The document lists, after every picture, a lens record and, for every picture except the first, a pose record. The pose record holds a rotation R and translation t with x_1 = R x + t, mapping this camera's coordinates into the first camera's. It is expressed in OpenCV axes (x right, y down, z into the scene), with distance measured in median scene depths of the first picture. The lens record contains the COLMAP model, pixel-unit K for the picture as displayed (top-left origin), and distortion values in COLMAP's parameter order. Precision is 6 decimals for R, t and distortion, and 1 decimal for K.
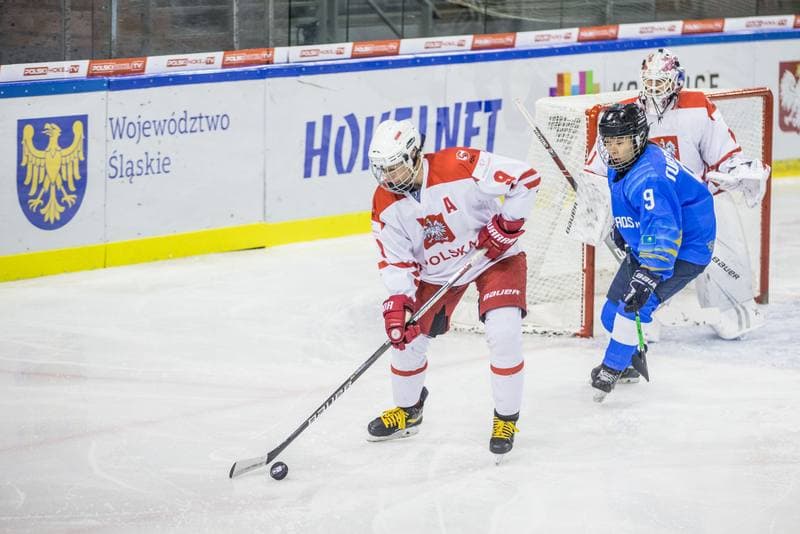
lens RADIAL K [[3204.3, 0, 400.0], [0, 3204.3, 267.0], [0, 0, 1]] dist [0.079234, 1.814608]
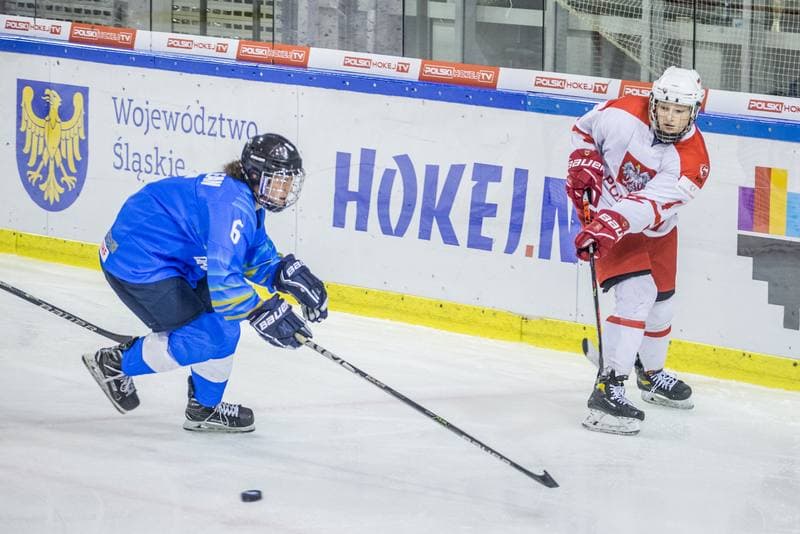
lens RADIAL K [[3204.3, 0, 400.0], [0, 3204.3, 267.0], [0, 0, 1]] dist [0.079234, 1.814608]
pose [[-0.000490, 0.128855, -0.991663, 0.752212], [-0.173793, 0.976562, 0.126979, -0.122589], [0.984782, 0.172406, 0.021916, 1.055207]]
